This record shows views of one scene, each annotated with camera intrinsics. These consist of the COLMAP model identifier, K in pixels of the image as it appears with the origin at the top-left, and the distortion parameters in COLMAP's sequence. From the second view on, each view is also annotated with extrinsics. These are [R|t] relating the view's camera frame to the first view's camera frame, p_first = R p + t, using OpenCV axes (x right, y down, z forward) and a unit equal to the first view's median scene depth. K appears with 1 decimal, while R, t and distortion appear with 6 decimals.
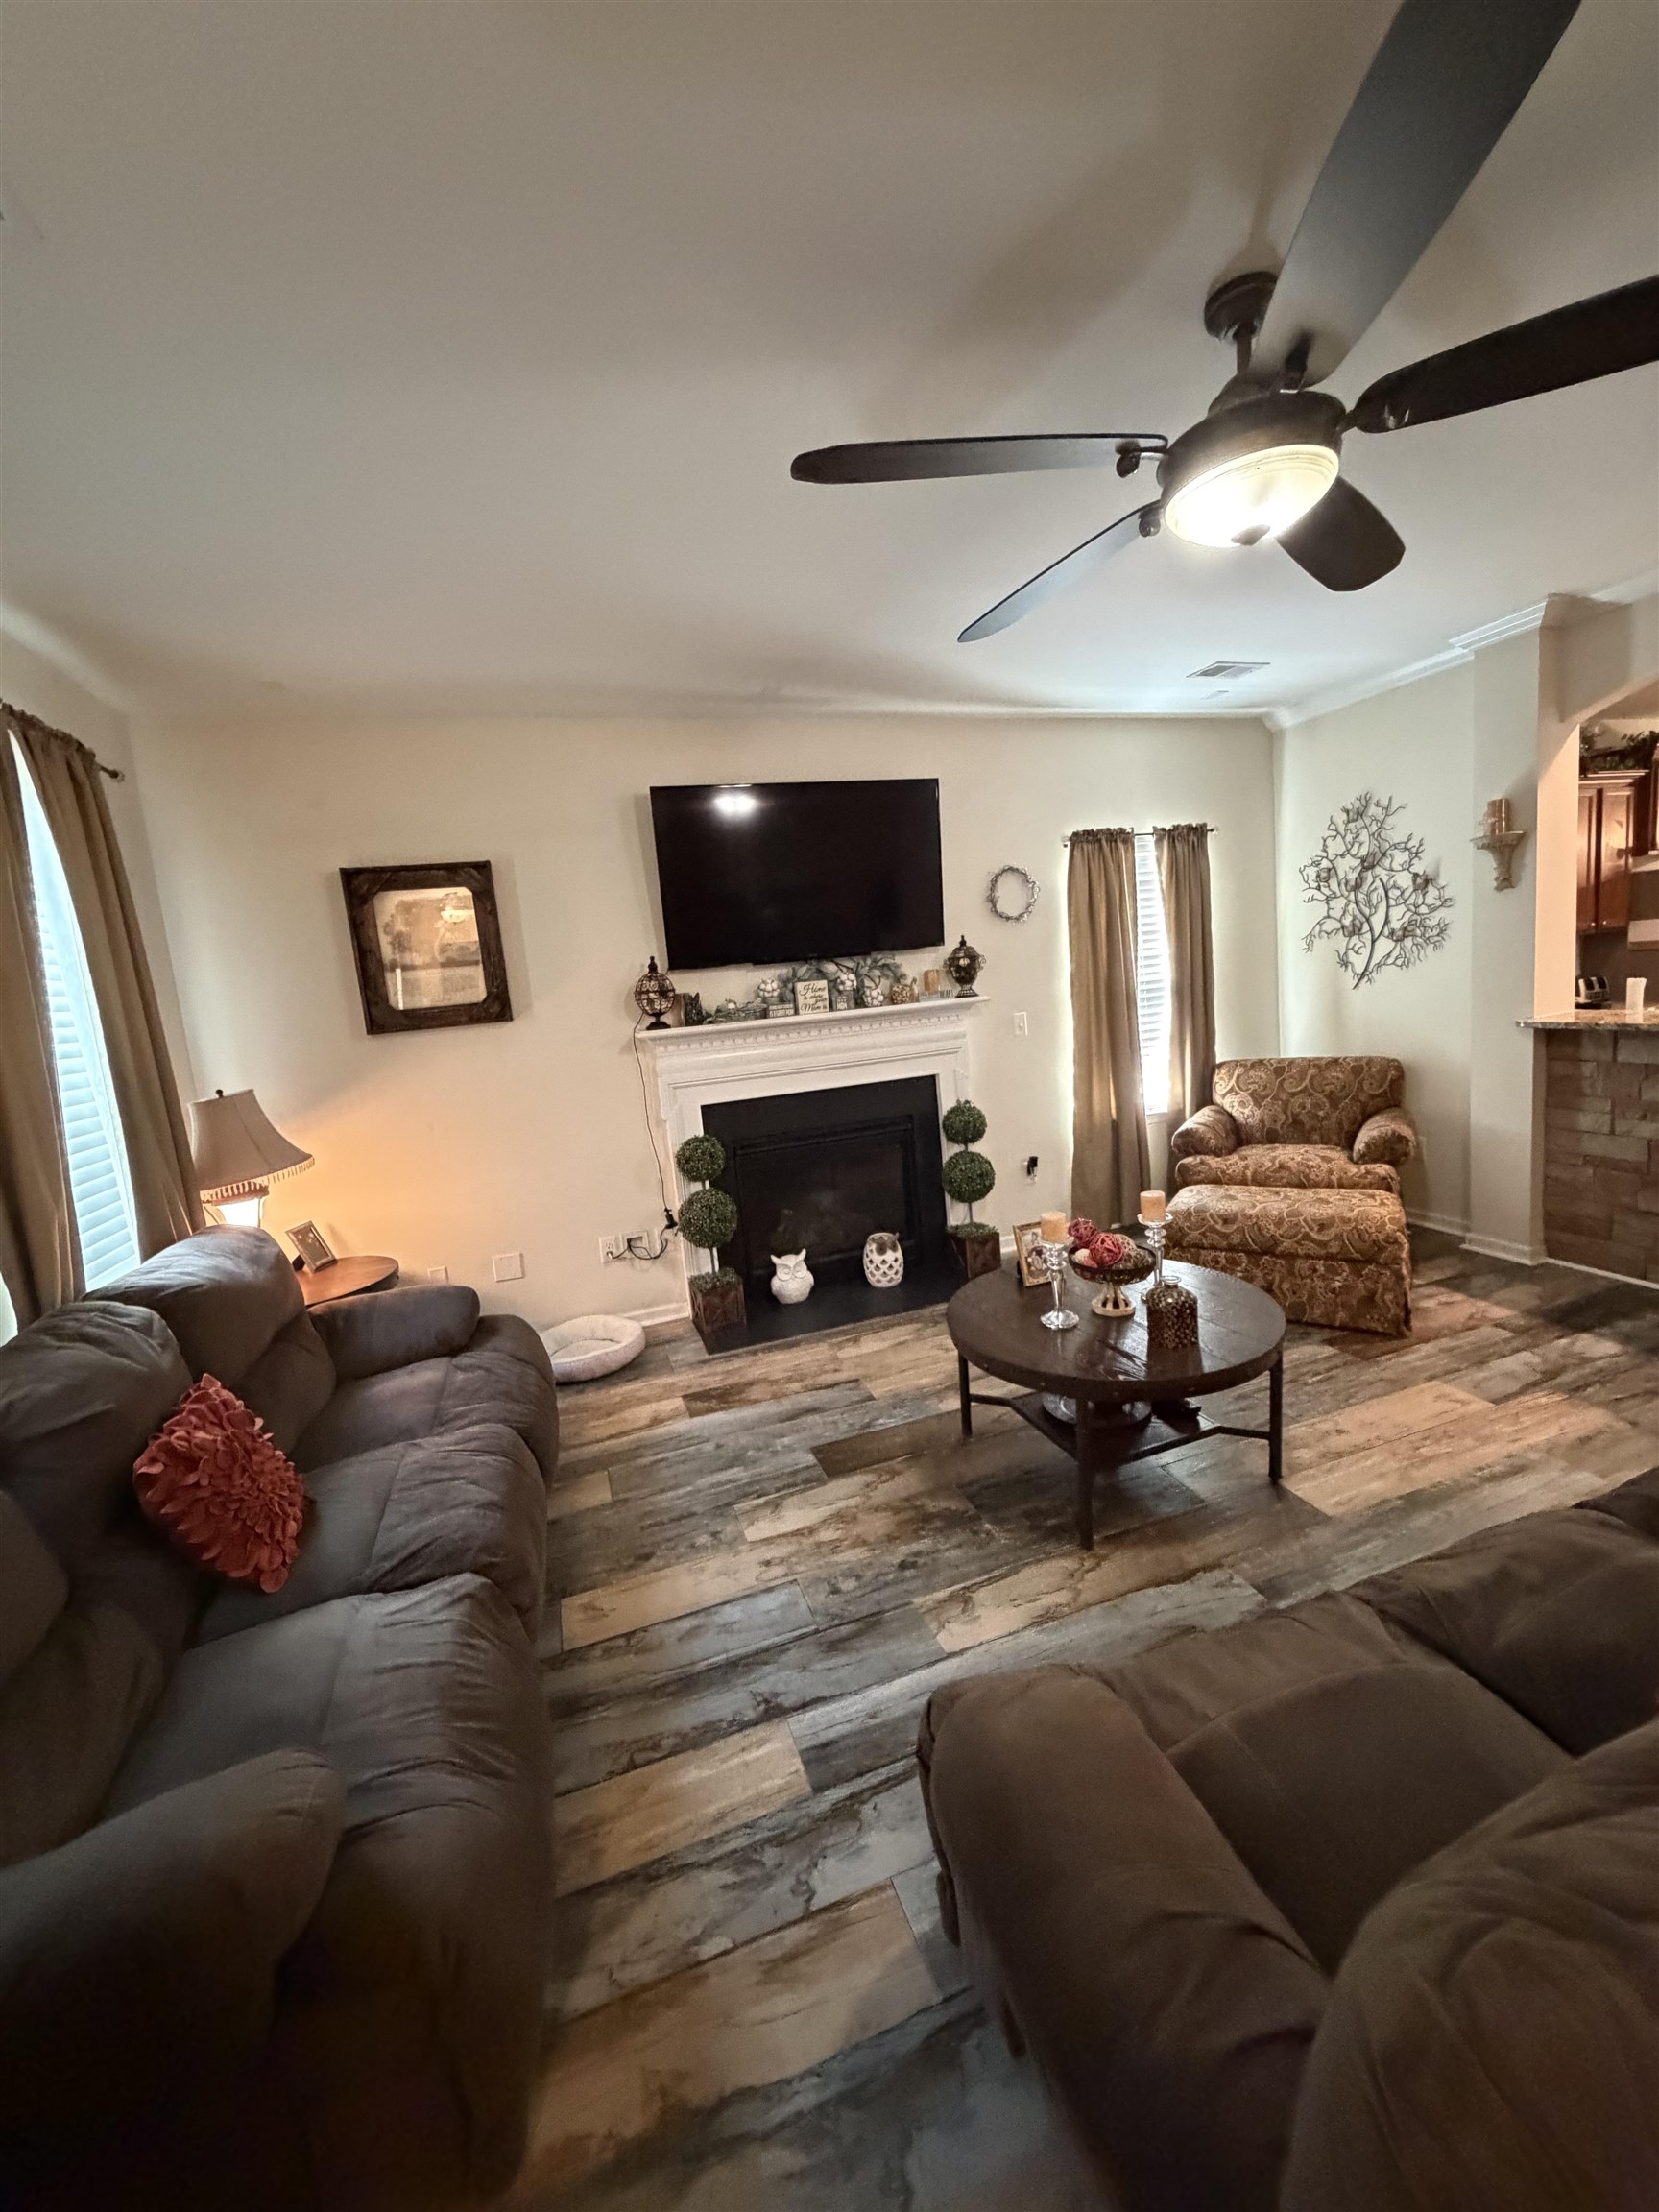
lens RADIAL K [[893.3, 0, 831.2], [0, 893.3, 1094.8], [0, 0, 1]] dist [-0.001894, 0.000017]
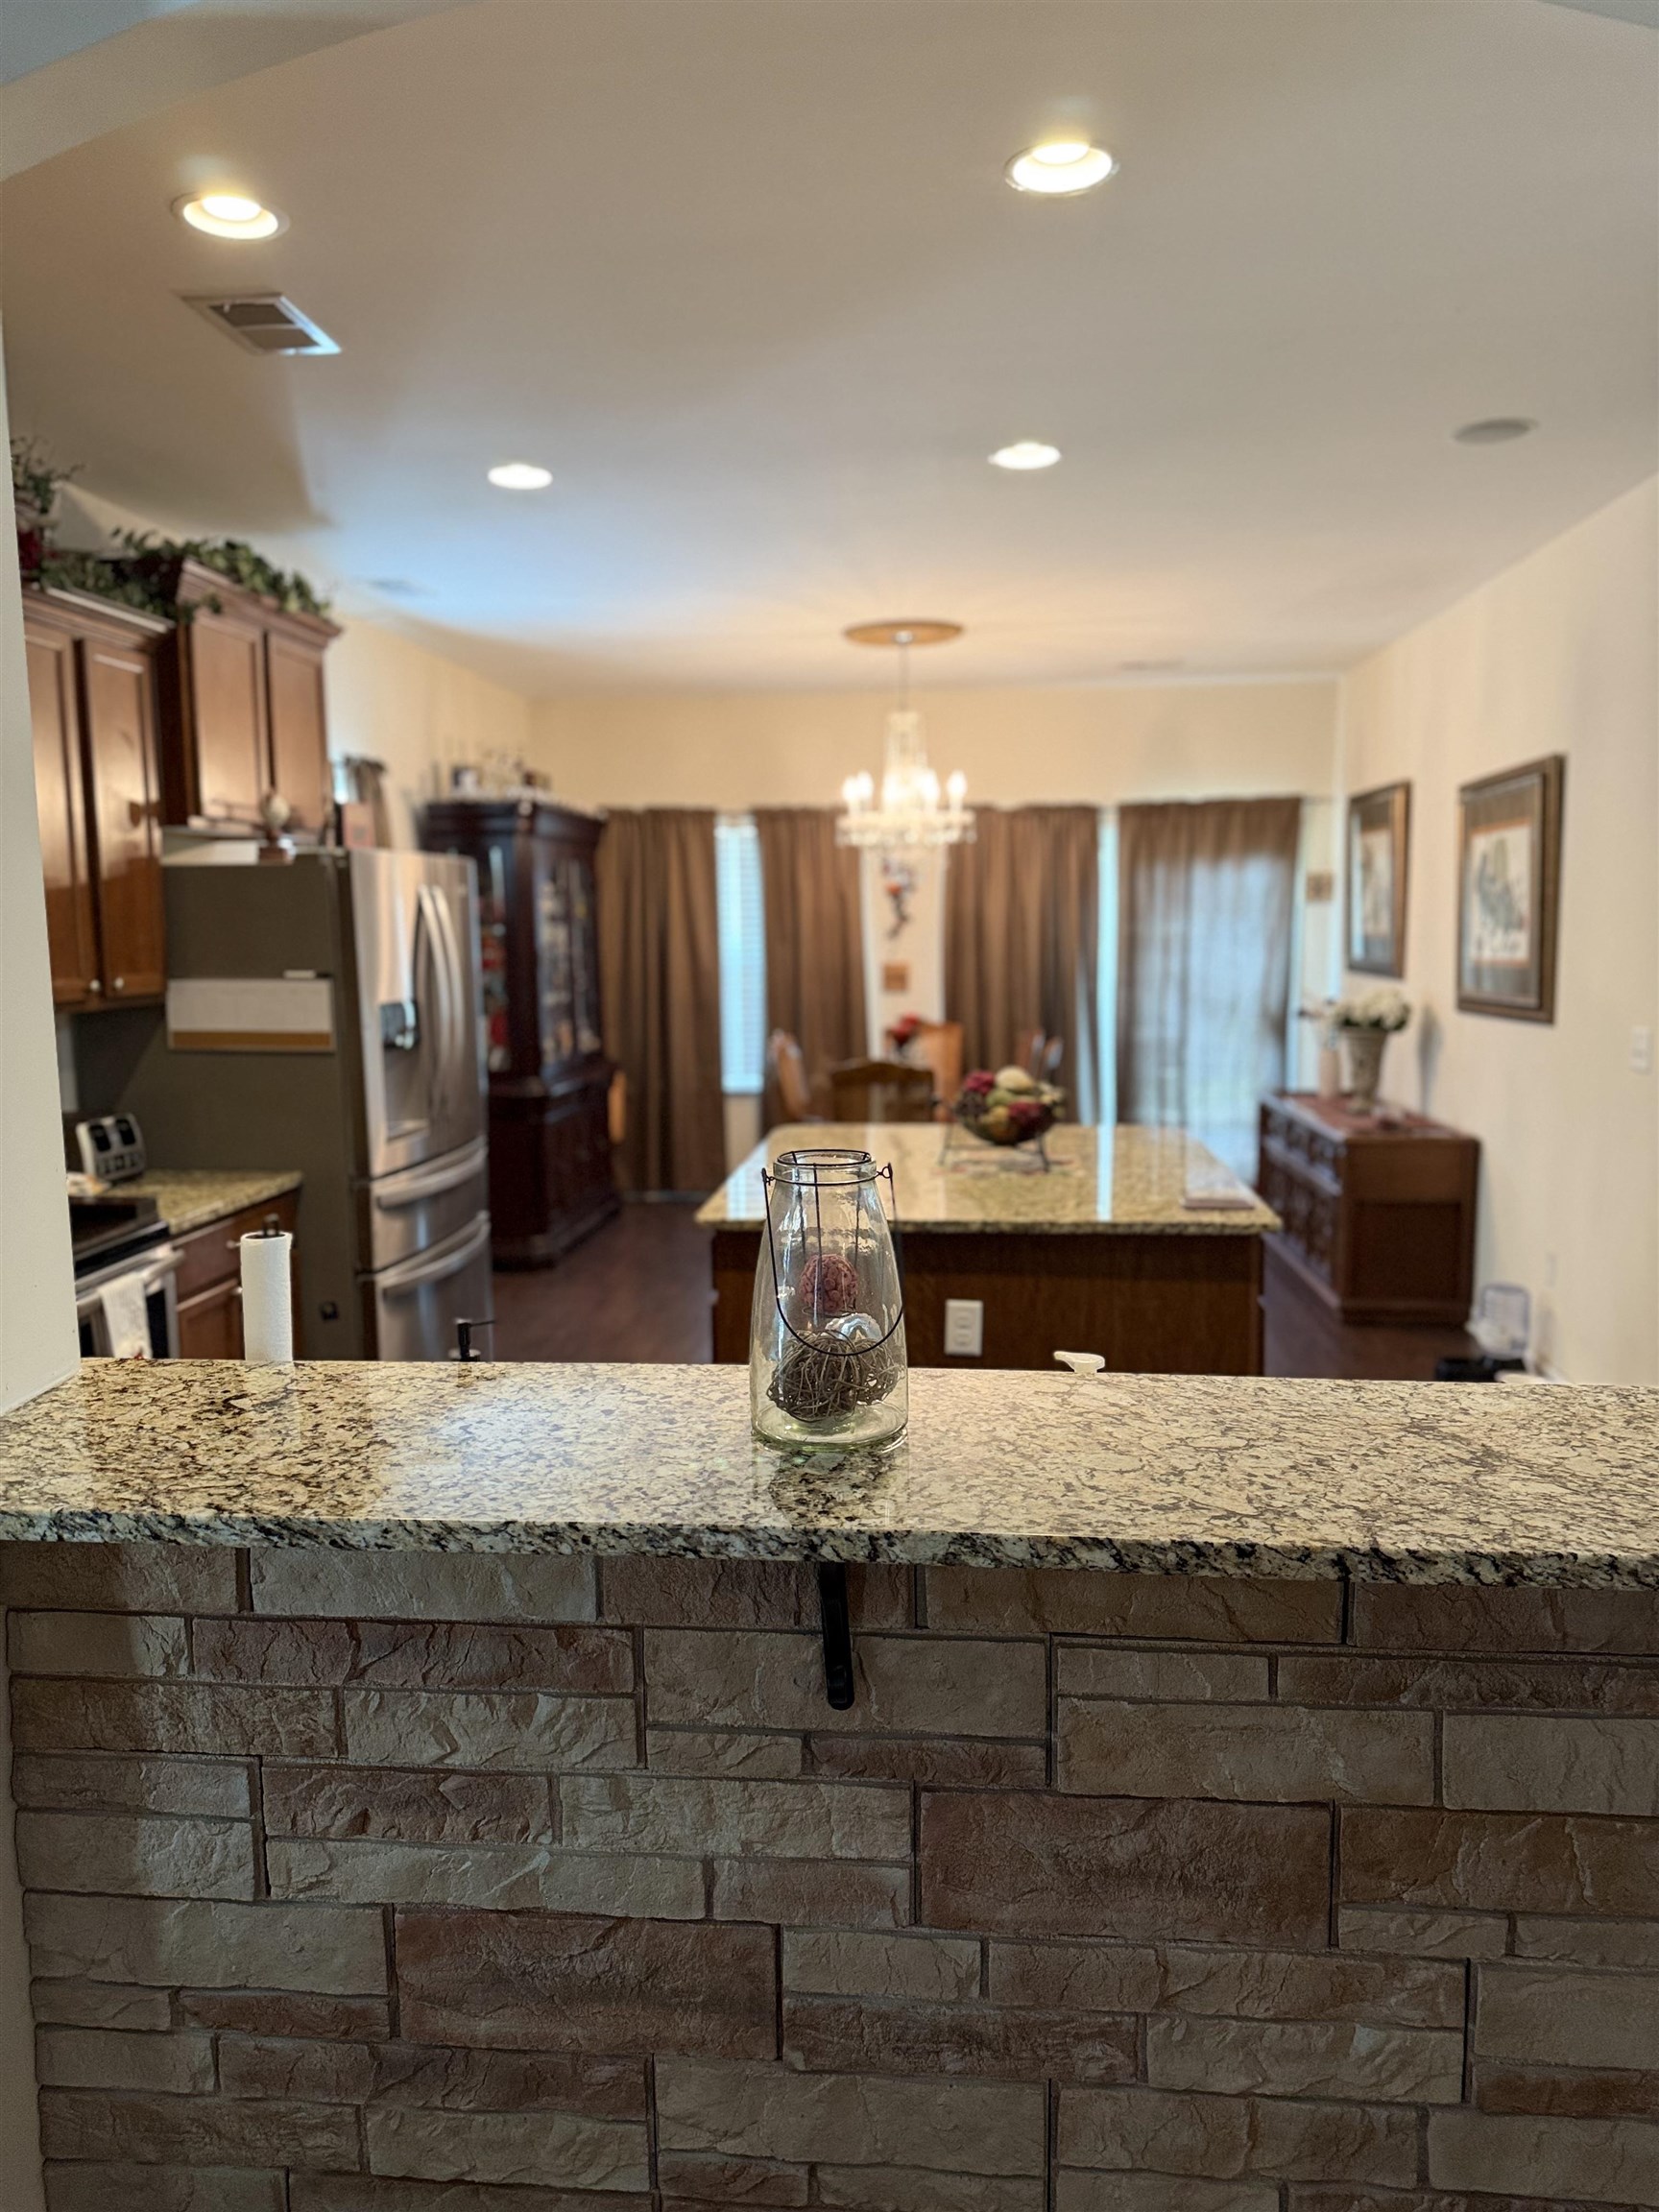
lens RADIAL K [[1572.8, 0, 826.1], [0, 1572.8, 1106.3], [0, 0, 1]] dist [0.042324, -0.052588]
pose [[0.416557, -0.027797, 0.908684, 0.546961], [0.096031, 0.995286, -0.013576, -0.150951], [-0.904023, 0.092917, 0.417263, 0.653740]]
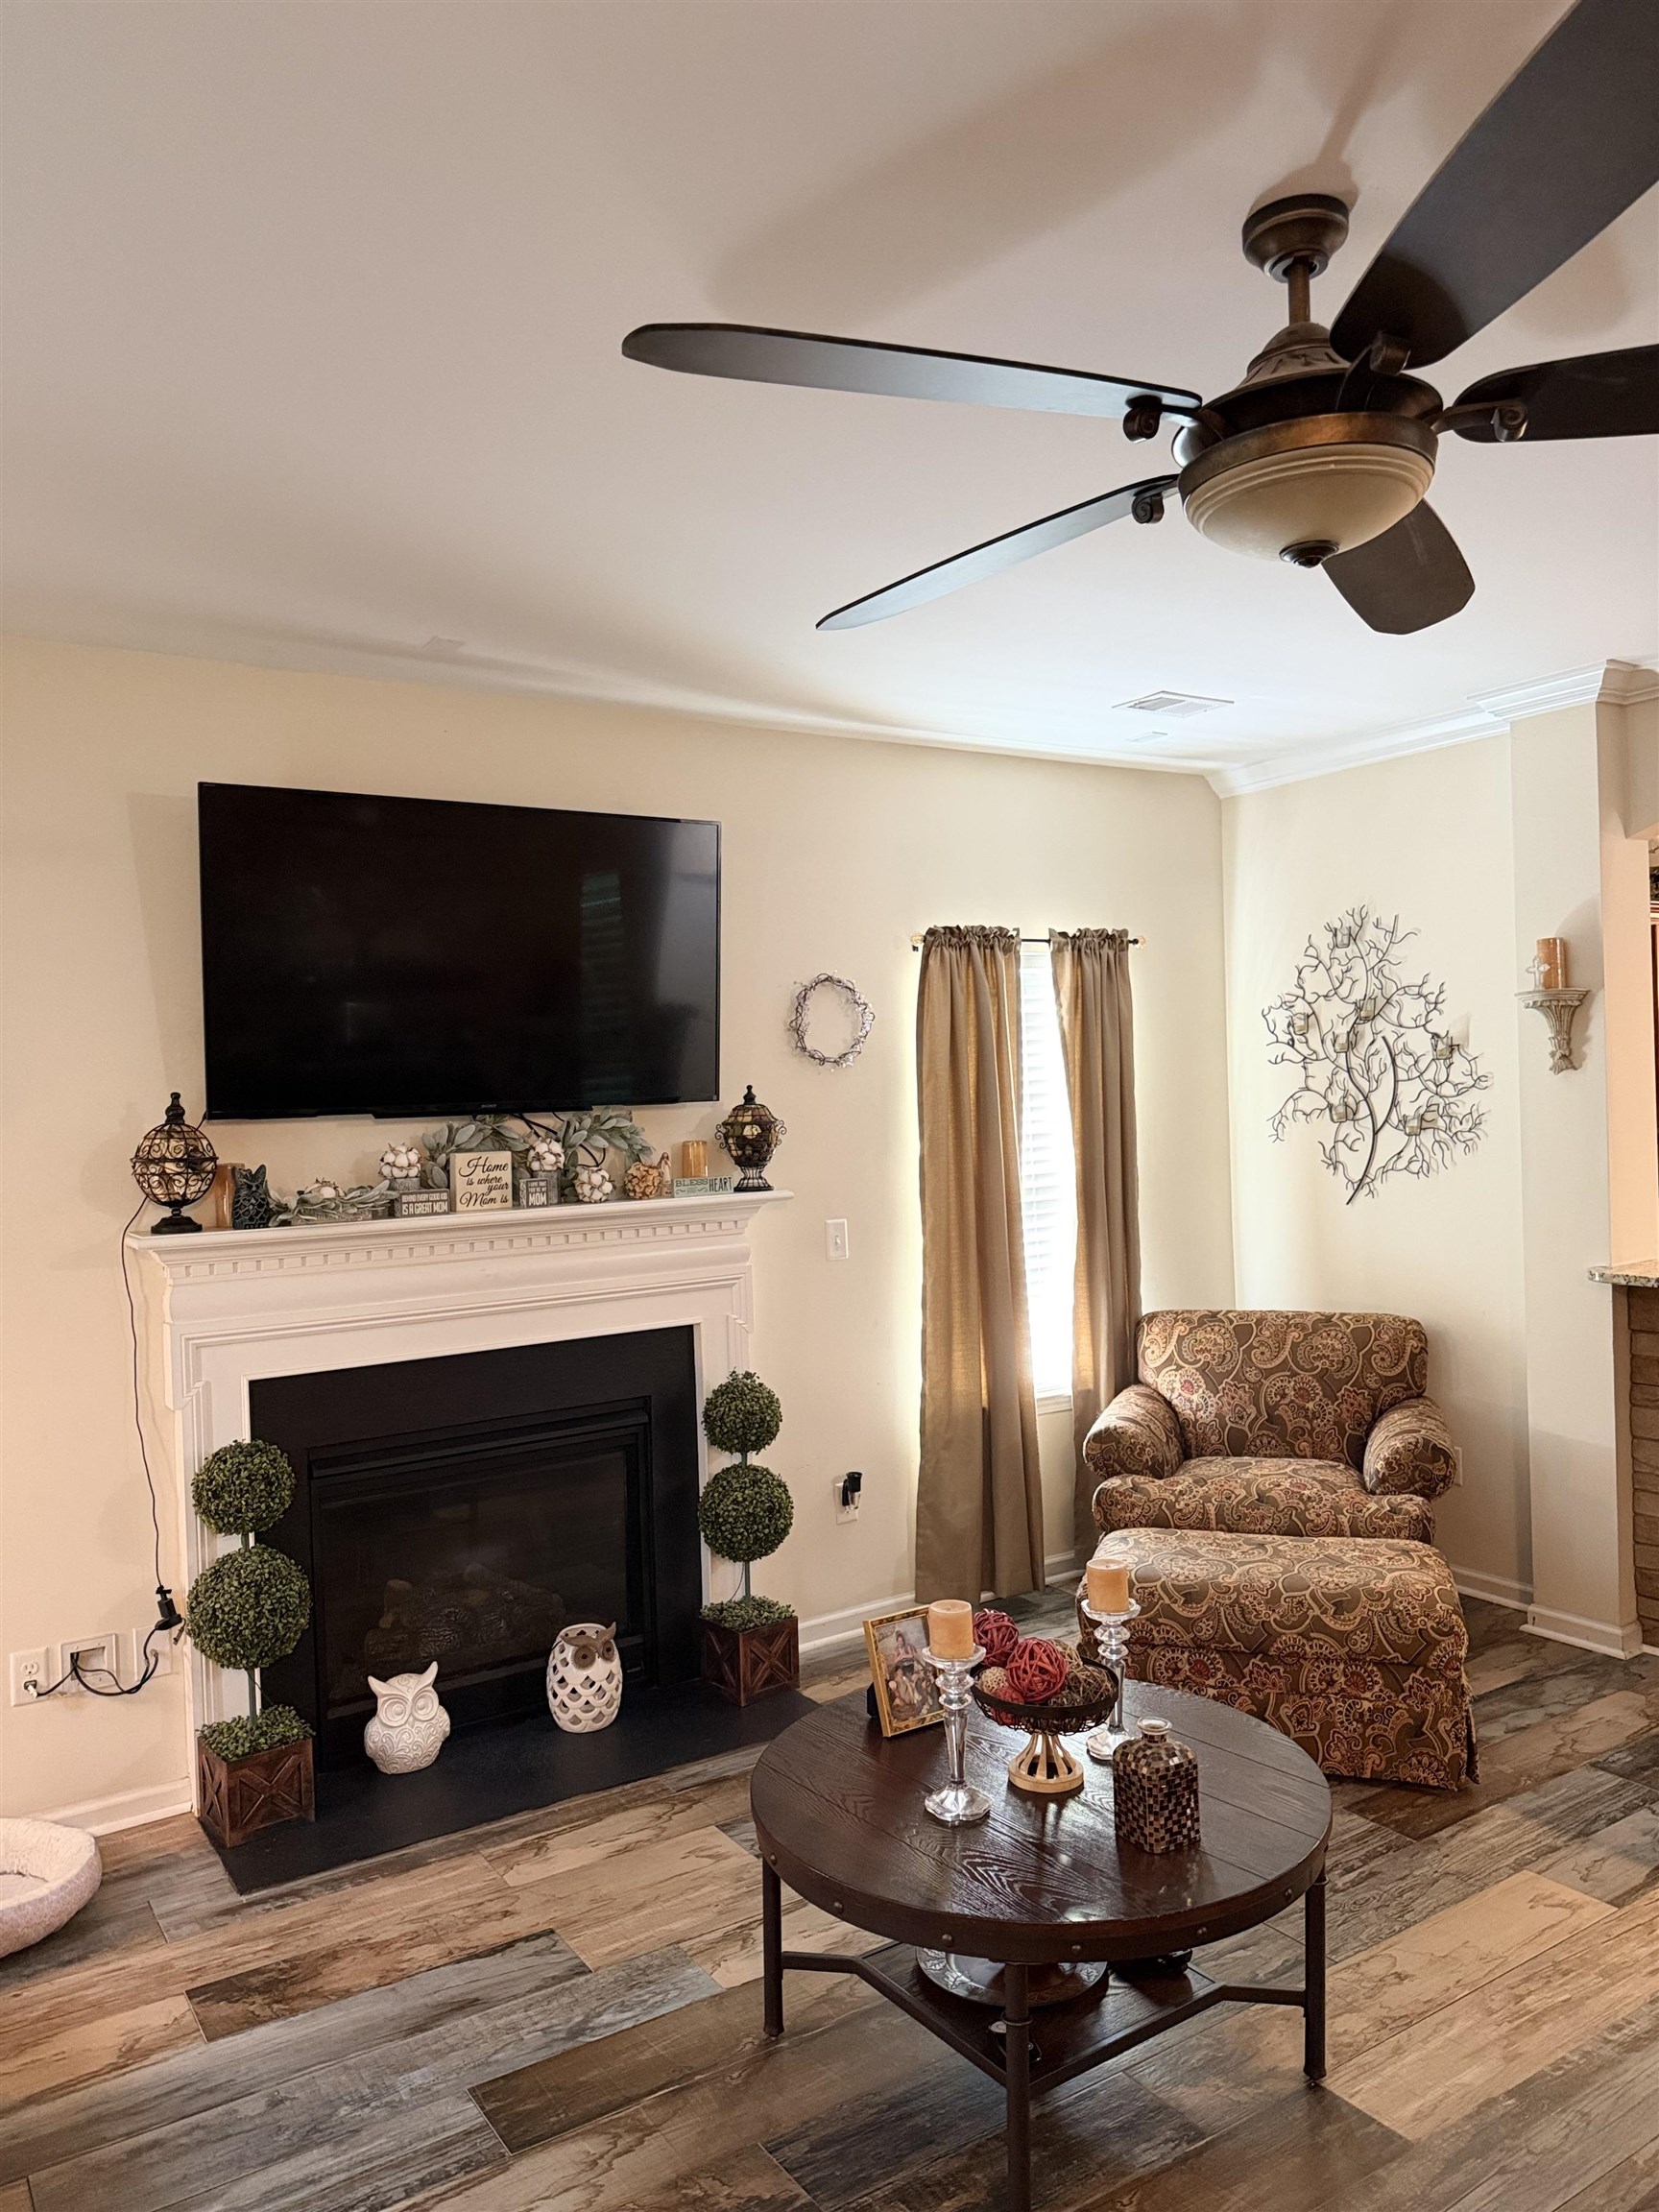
lens RADIAL K [[1572.8, 0, 822.6], [0, 1572.8, 1103.1], [0, 0, 1]] dist [0.042324, -0.052588]
pose [[0.967105, 0.057056, 0.247897, -0.063440], [-0.021760, 0.989505, -0.142852, -0.024412], [-0.253446, 0.132759, 0.958196, 0.013461]]
